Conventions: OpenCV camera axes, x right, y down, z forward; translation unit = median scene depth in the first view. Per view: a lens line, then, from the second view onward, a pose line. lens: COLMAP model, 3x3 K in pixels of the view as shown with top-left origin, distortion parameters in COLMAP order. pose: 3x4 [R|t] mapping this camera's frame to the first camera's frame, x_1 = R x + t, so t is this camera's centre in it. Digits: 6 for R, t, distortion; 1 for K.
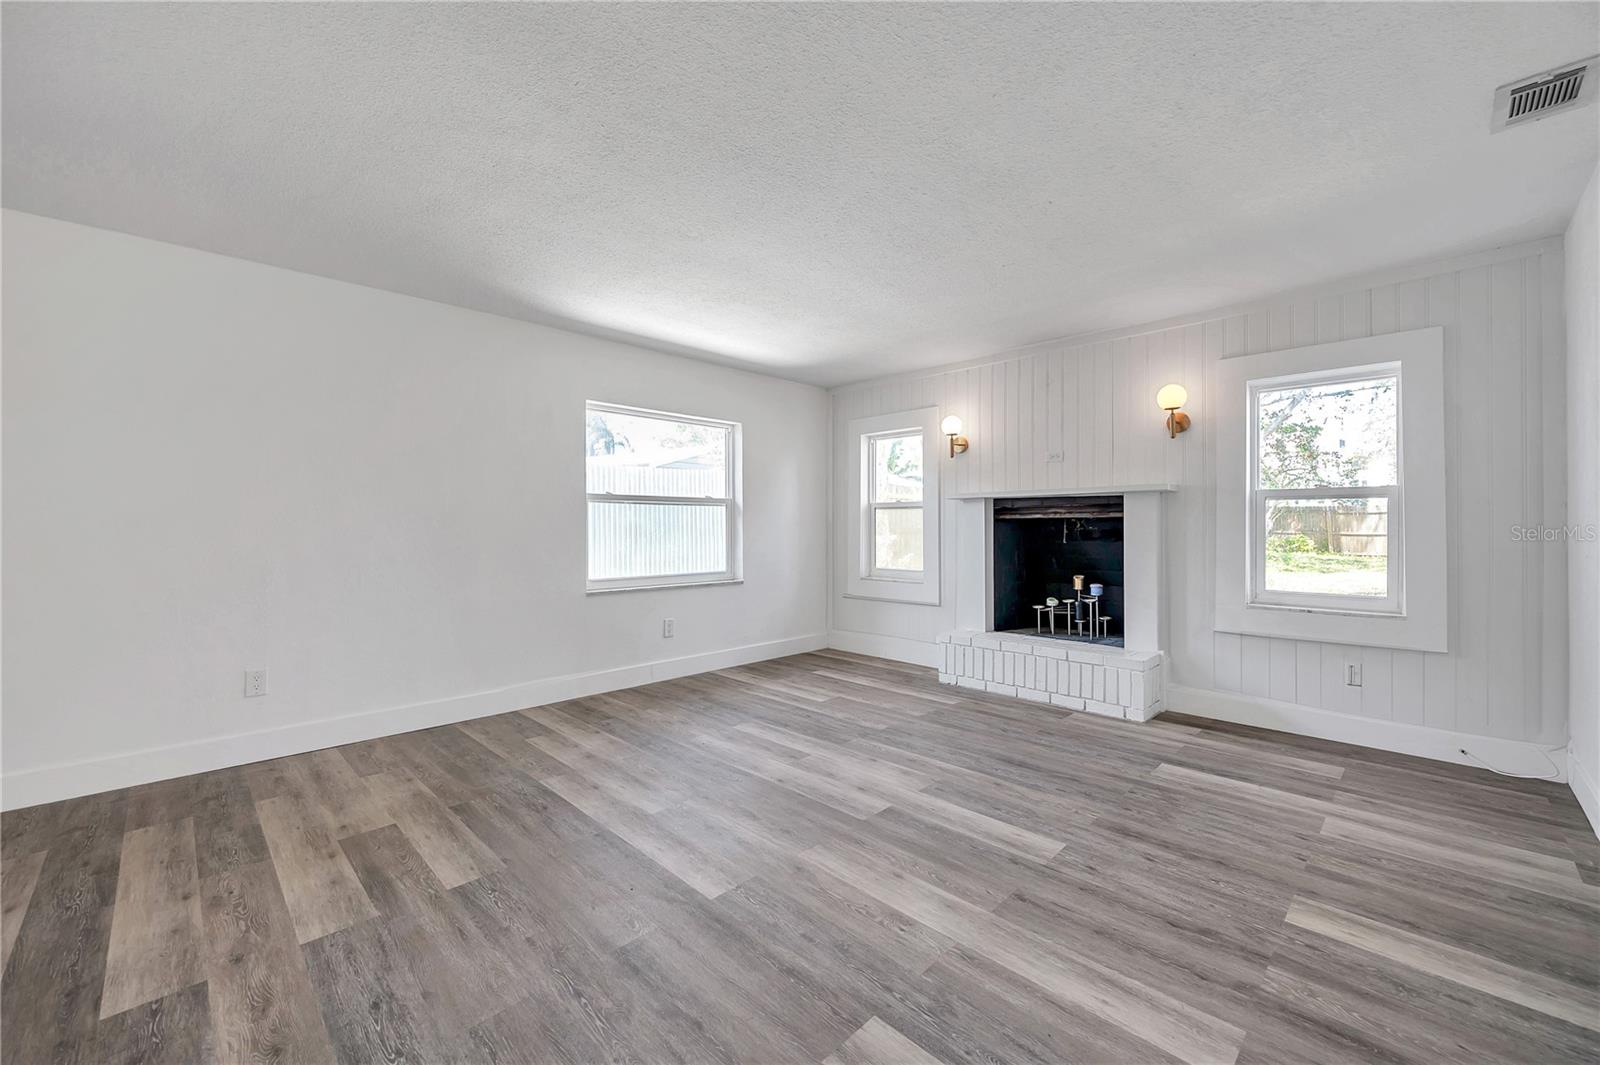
lens RADIAL K [[632.2, 0, 792.5], [0, 632.2, 519.6], [0, 0, 1]] dist [-0.001053, -0.000331]
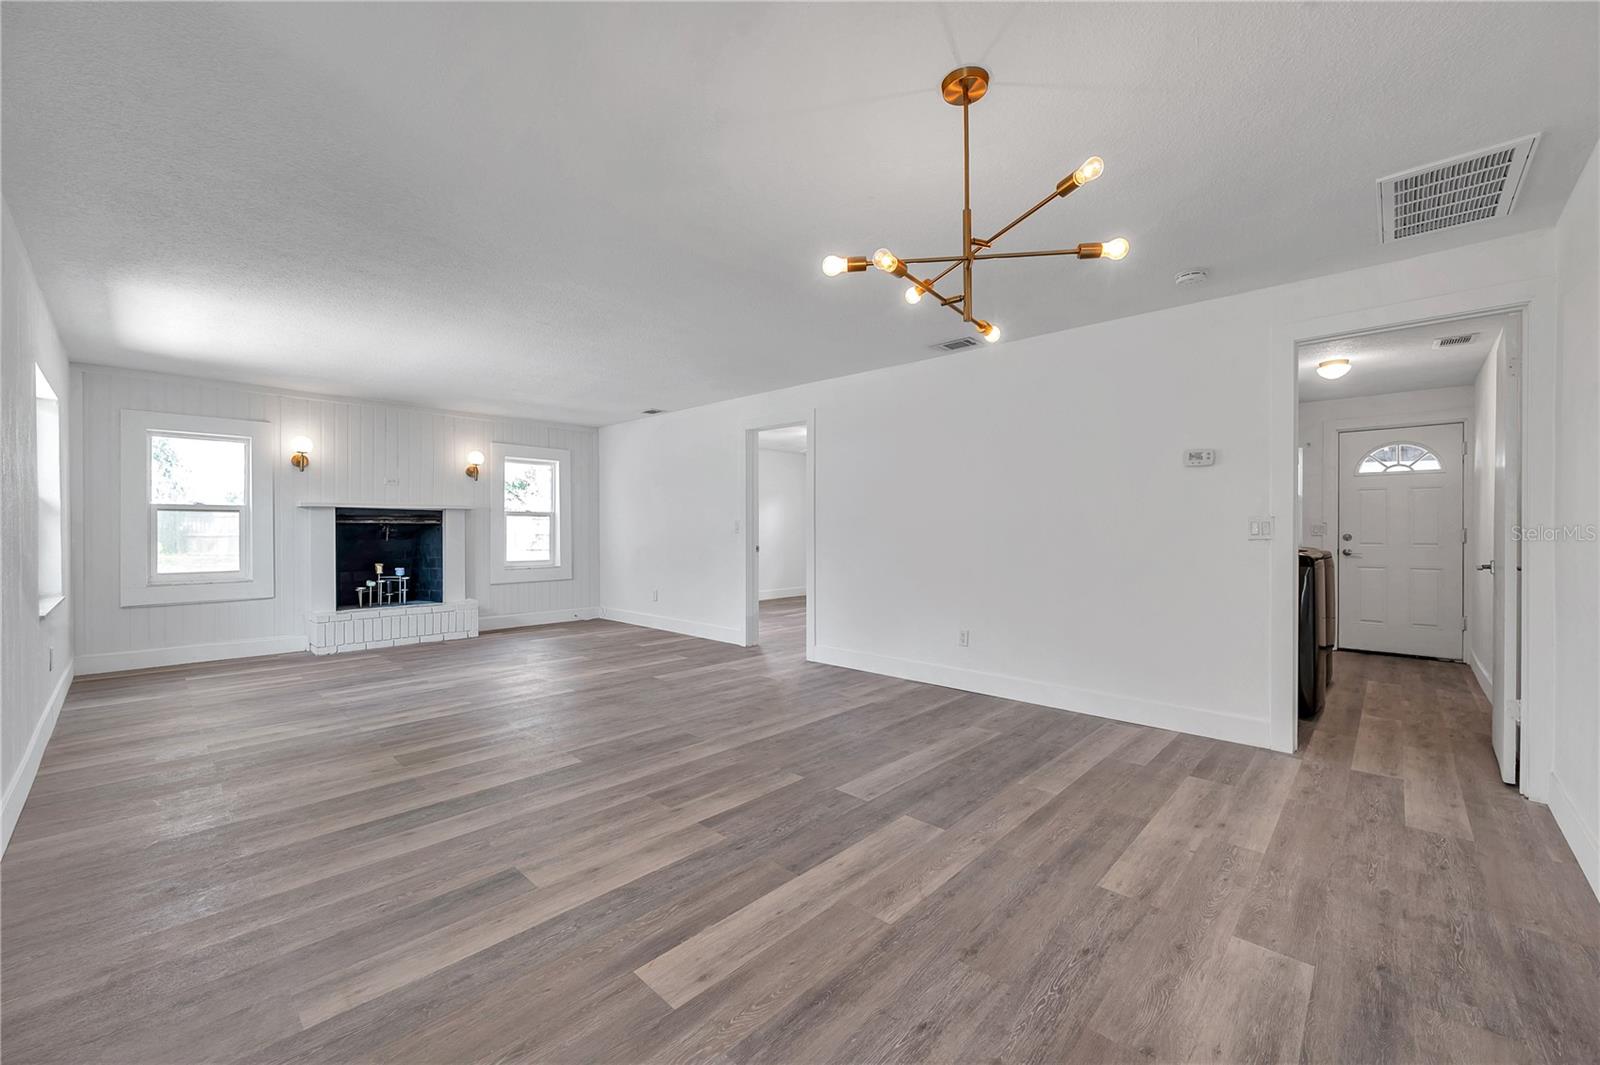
lens RADIAL K [[632.2, 0, 791.4], [0, 632.2, 526.7], [0, 0, 1]] dist [-0.001053, -0.000331]
pose [[-0.020473, 0.005367, 0.999776, -1.772734], [-0.013852, 0.999888, -0.005651, 0.000574], [-0.999694, -0.013964, -0.020396, 0.187693]]
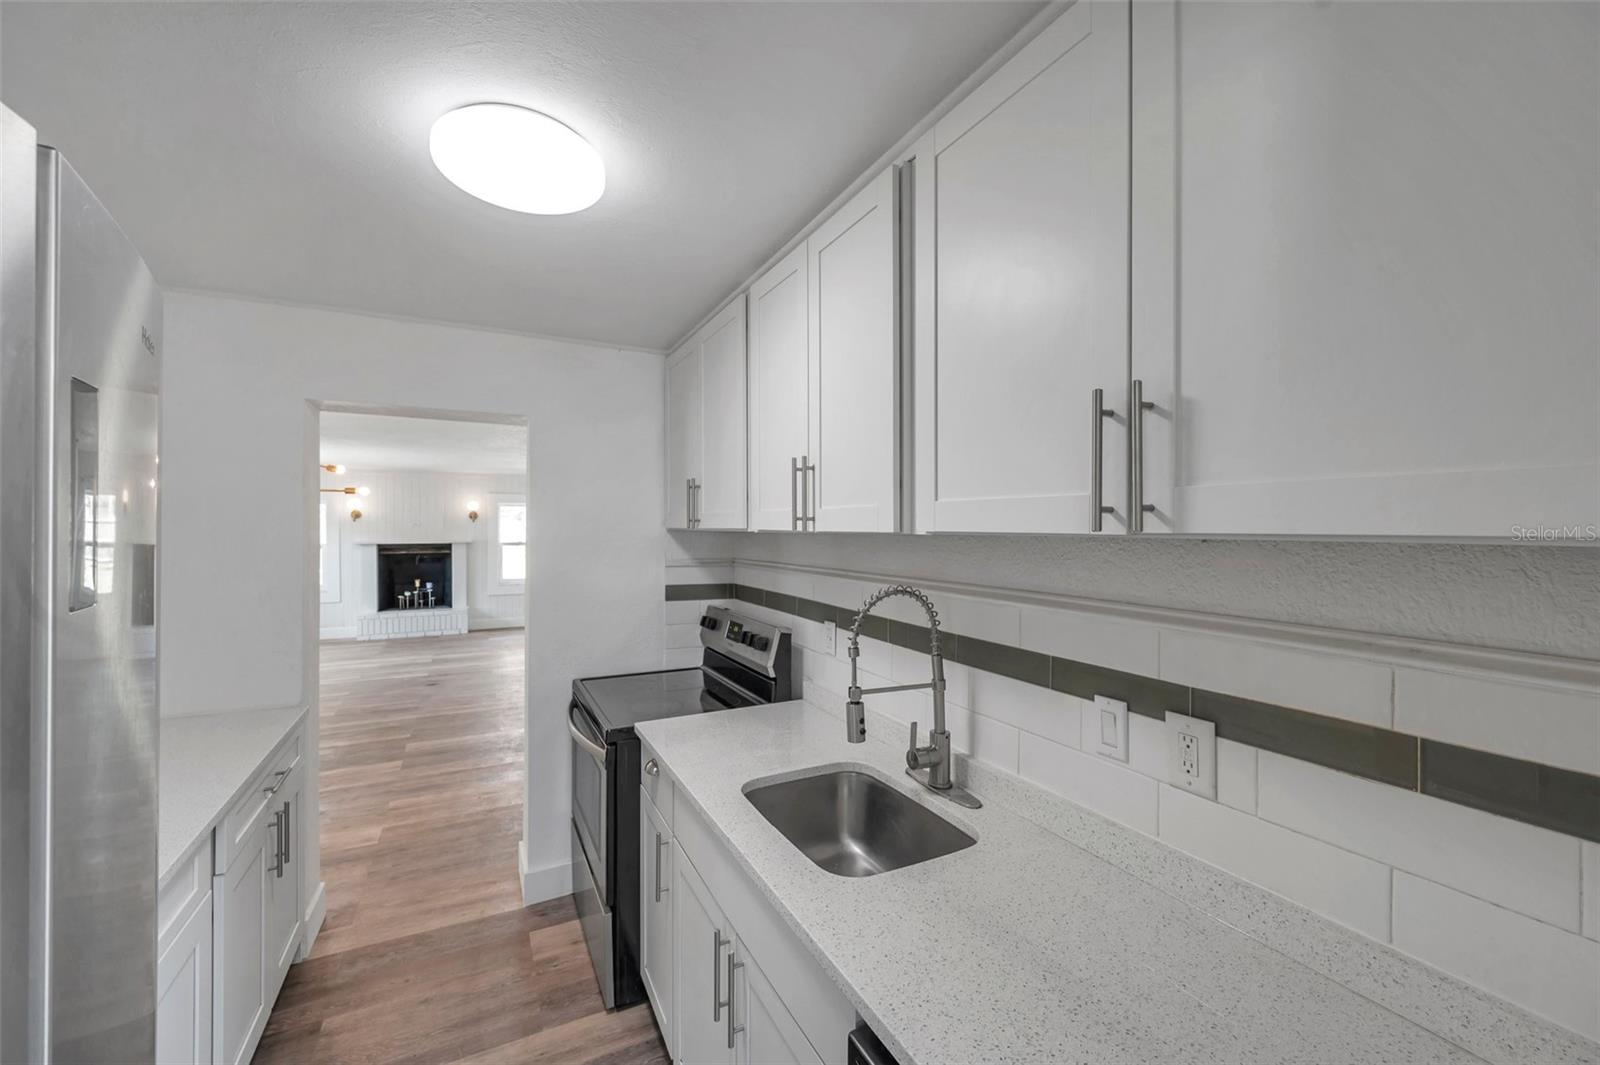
lens RADIAL K [[632.2, 0, 792.8], [0, 632.2, 527.2], [0, 0, 1]] dist [-0.001053, -0.000331]
pose [[0.307951, 0.001083, 0.951402, -2.064321], [-0.014095, 0.999895, 0.003424, -0.196425], [-0.951298, -0.014465, 0.307934, -1.465502]]
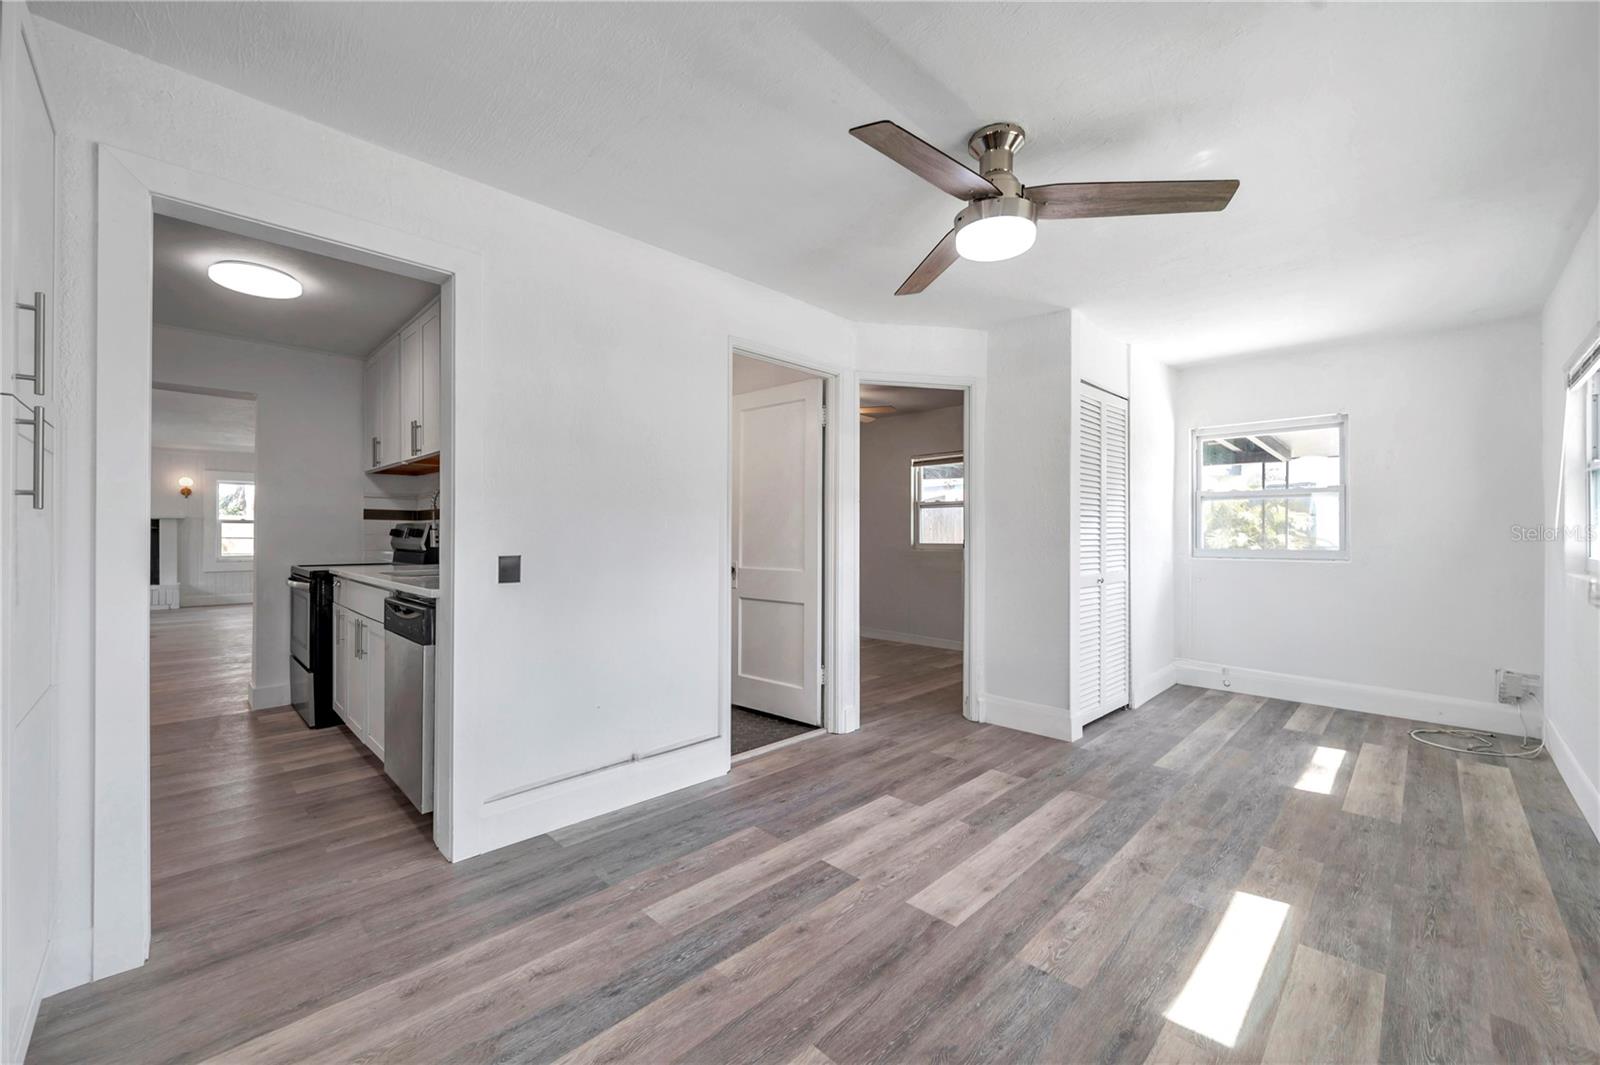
lens RADIAL K [[632.2, 0, 807.5], [0, 632.2, 526.7], [0, 0, 1]] dist [-0.001053, -0.000331]
pose [[-0.011613, 0.007353, 0.999906, -2.834490], [-0.011029, 0.999911, -0.007481, -0.035608], [-0.999872, -0.011115, -0.011531, -2.120569]]
